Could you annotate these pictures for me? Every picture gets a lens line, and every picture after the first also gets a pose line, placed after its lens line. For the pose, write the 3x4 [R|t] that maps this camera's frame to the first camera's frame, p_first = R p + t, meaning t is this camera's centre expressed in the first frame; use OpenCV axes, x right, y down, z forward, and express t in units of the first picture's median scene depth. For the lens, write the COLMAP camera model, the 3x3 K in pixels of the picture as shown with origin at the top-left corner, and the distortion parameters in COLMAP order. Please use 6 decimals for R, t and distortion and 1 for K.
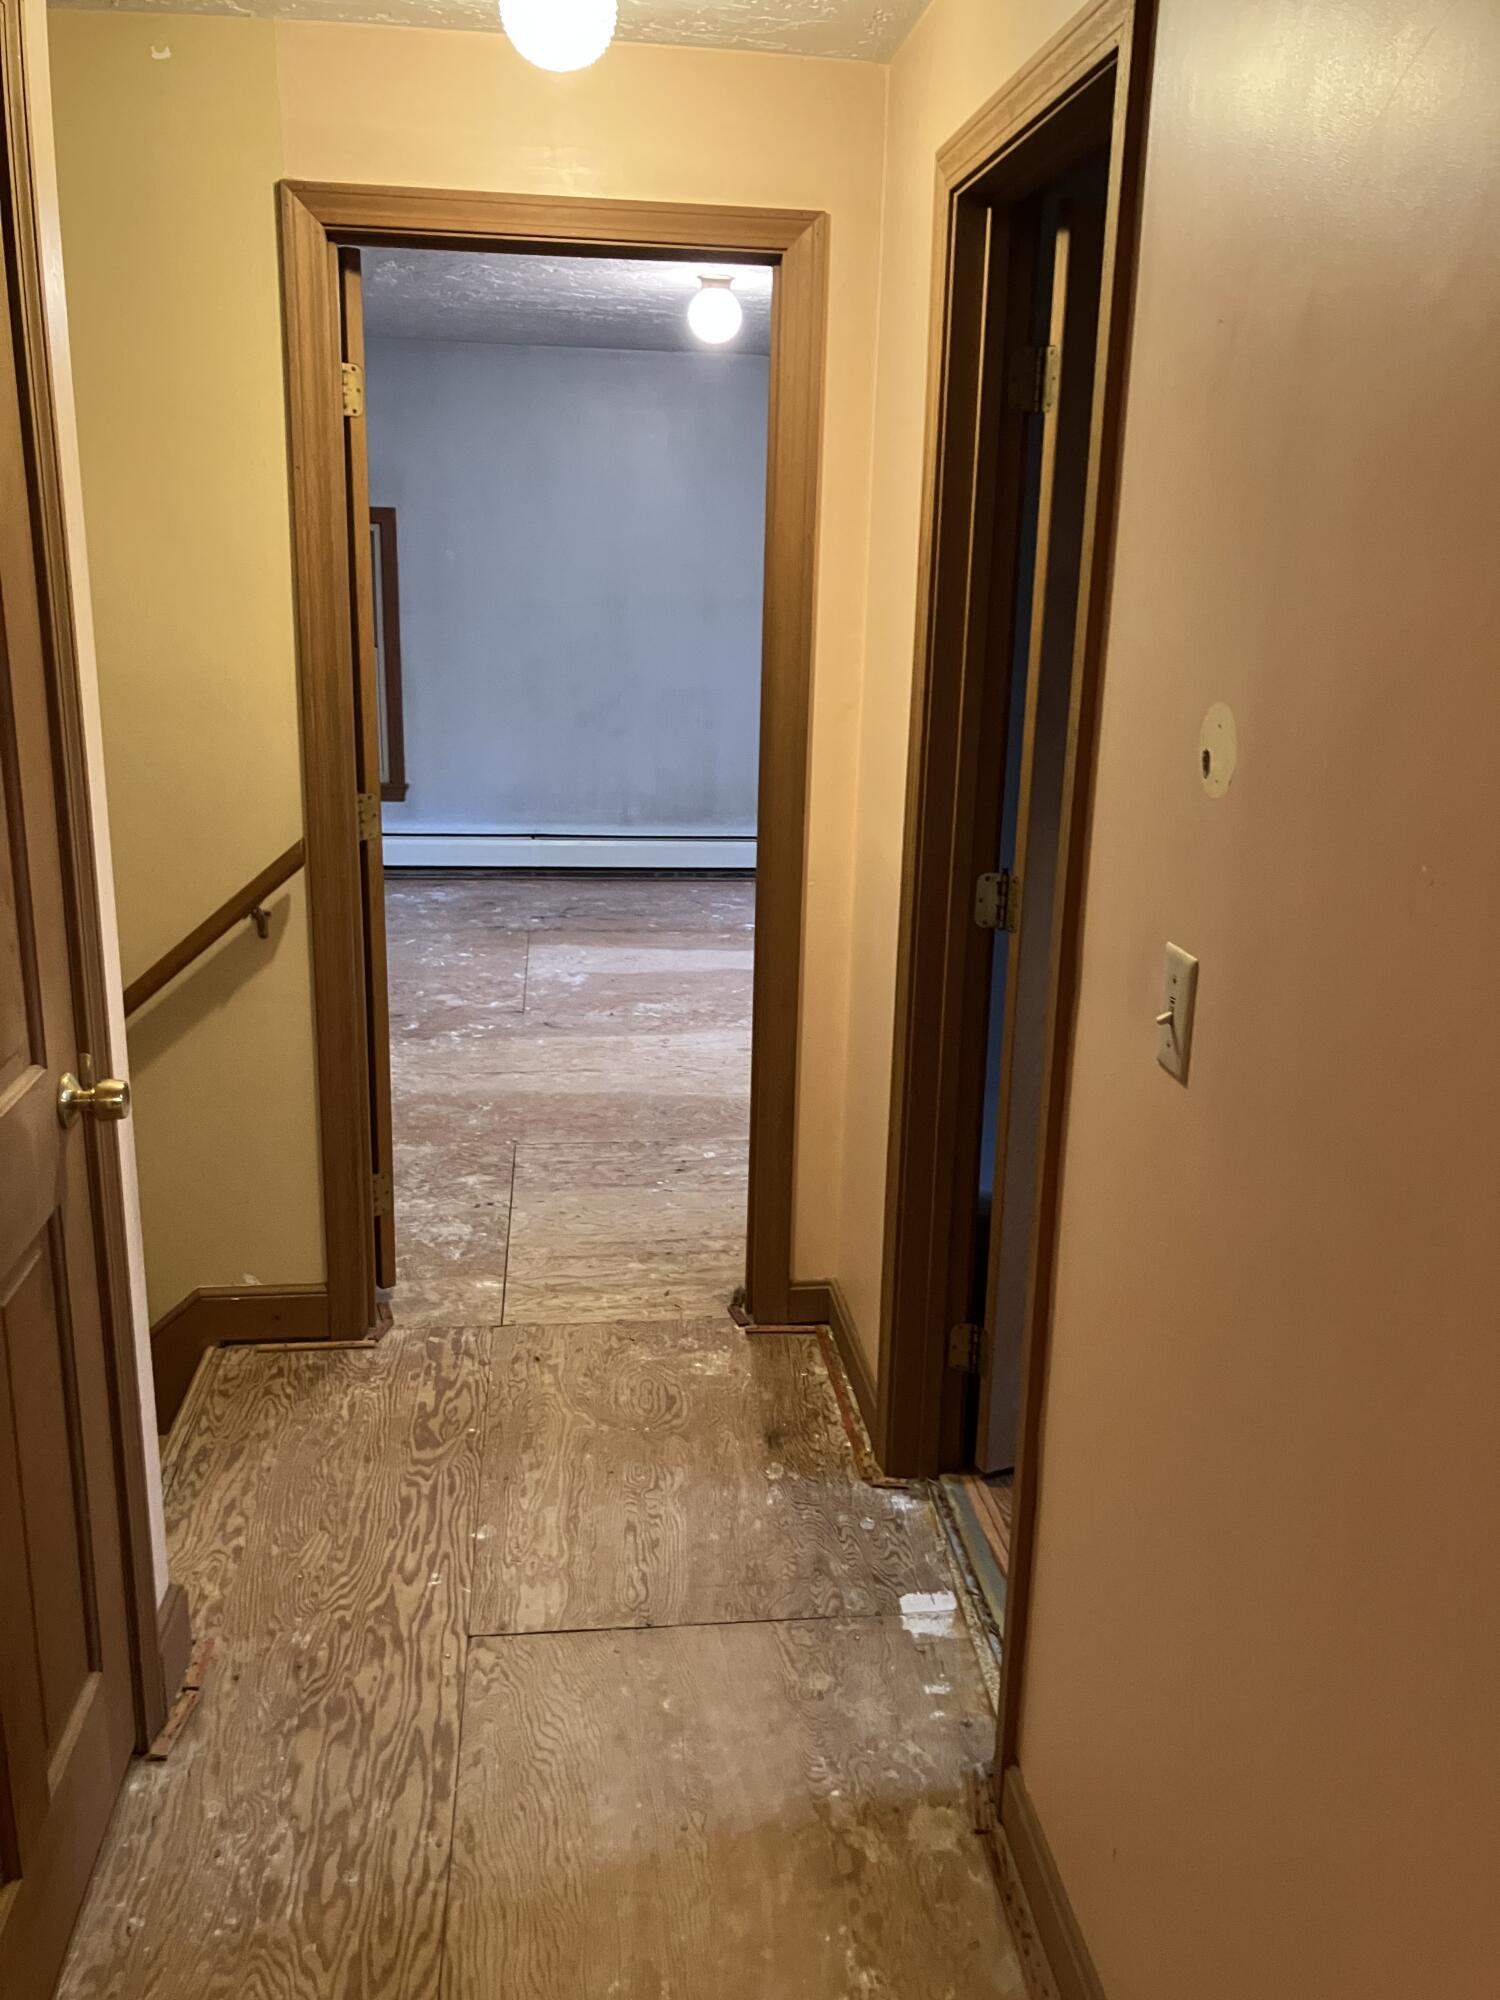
lens RADIAL K [[1643.6, 0, 747.0], [0, 1643.6, 1004.4], [0, 0, 1]] dist [0.032105, -0.051799]
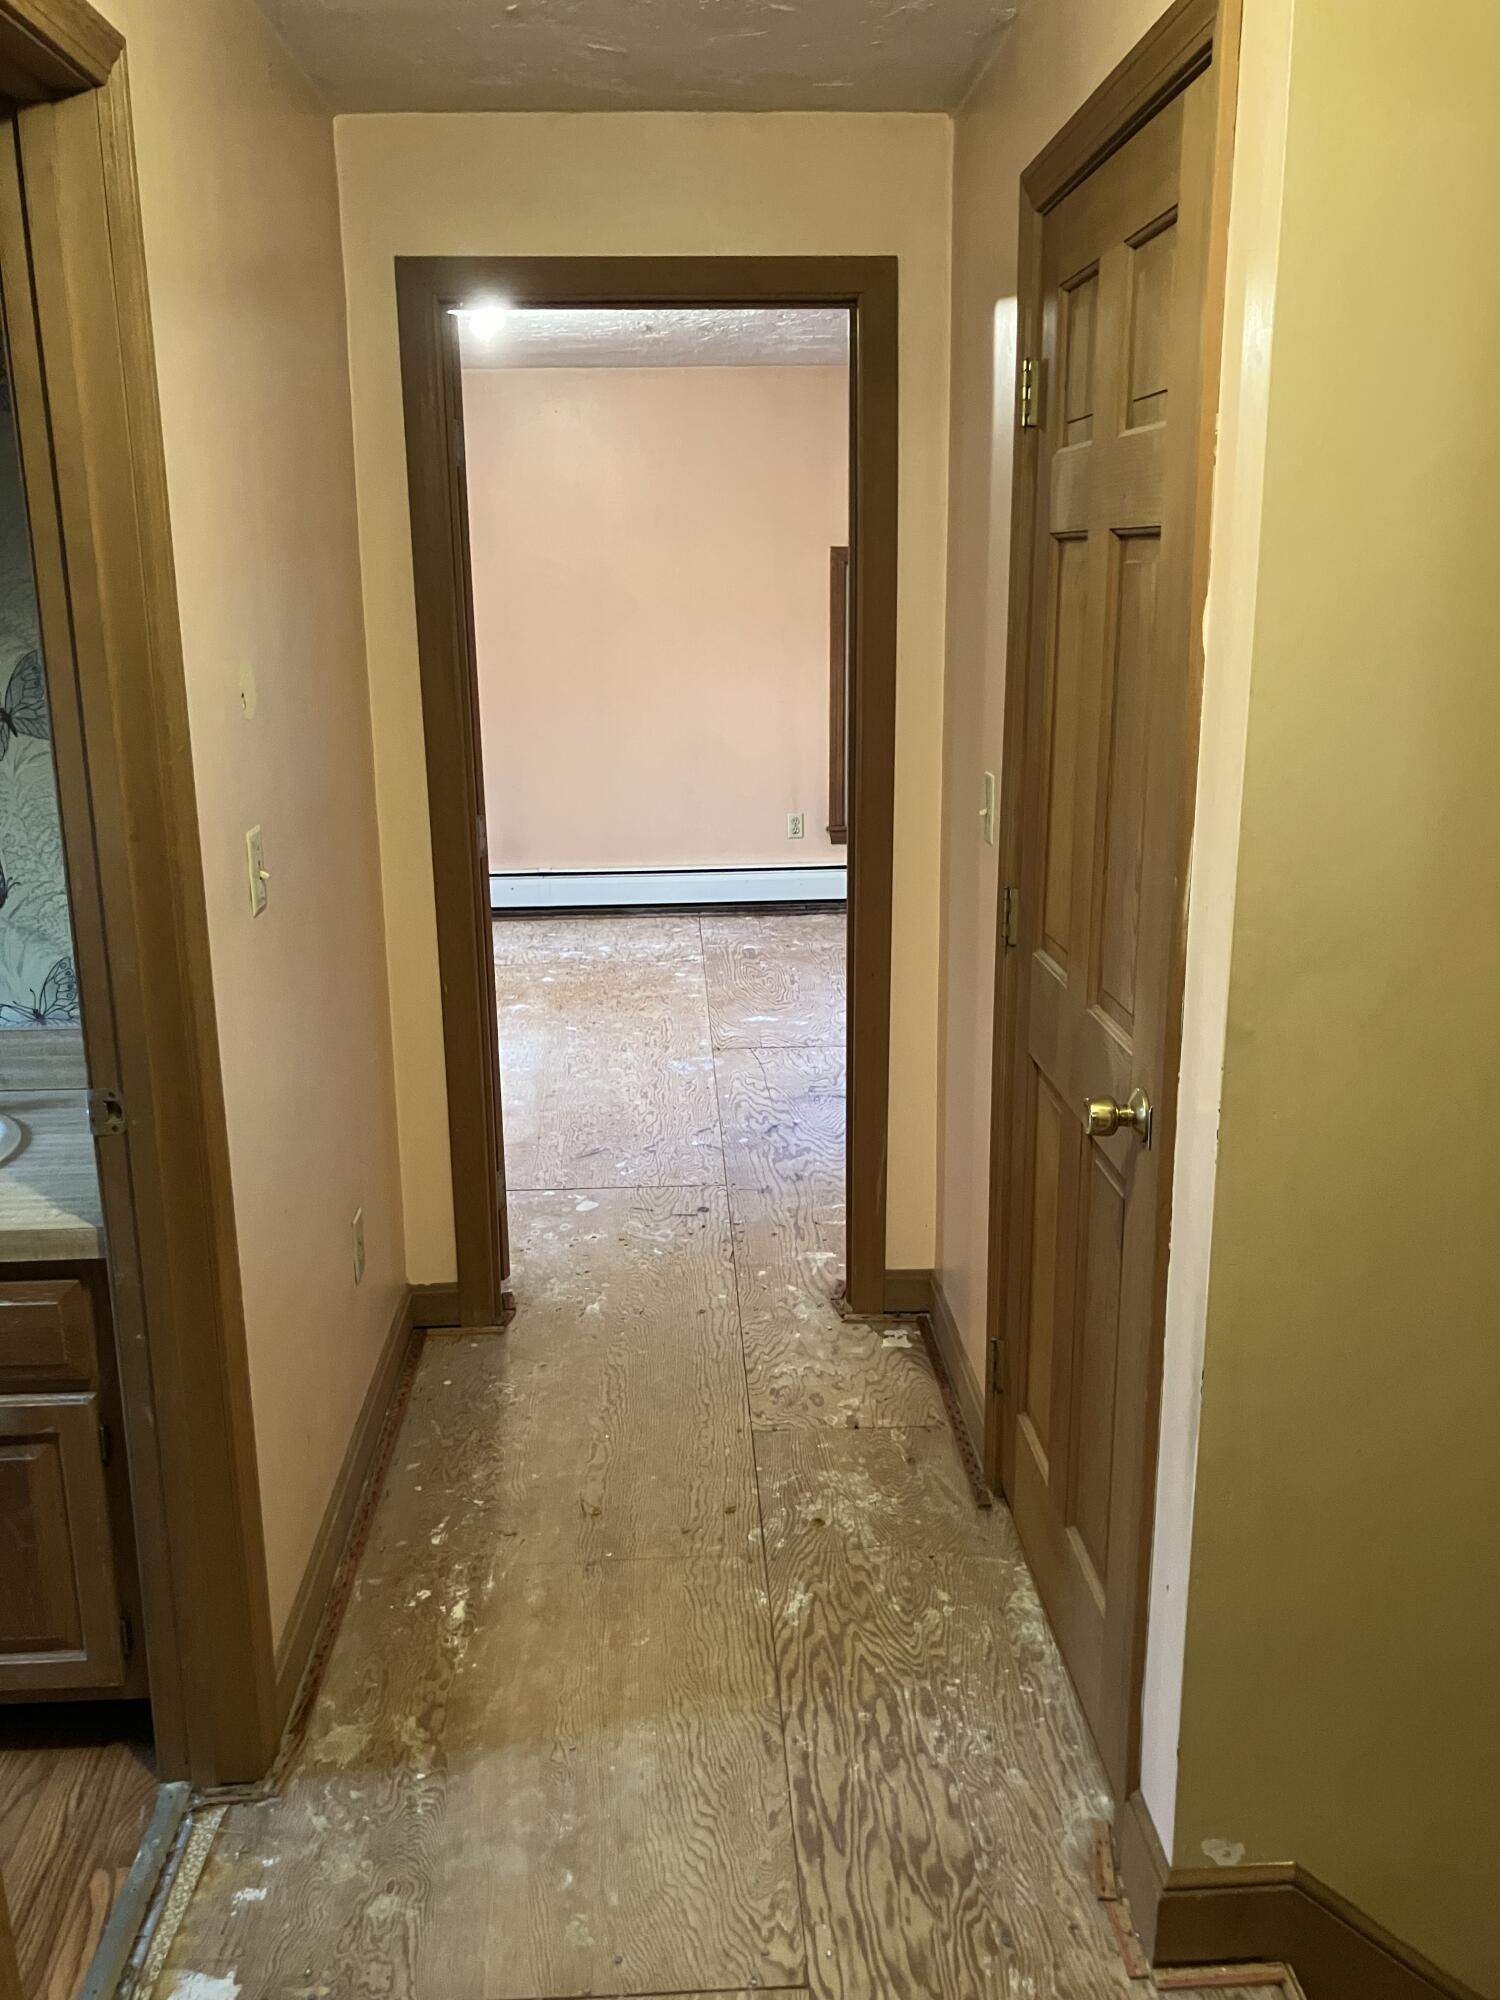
lens RADIAL K [[1643.6, 0, 749.8], [0, 1643.6, 993.3], [0, 0, 1]] dist [0.032105, -0.051799]
pose [[-0.997961, -0.035803, 0.052832, -0.189672], [-0.004758, 0.867260, 0.497832, -0.461702], [-0.063643, 0.496566, -0.865663, 1.649634]]
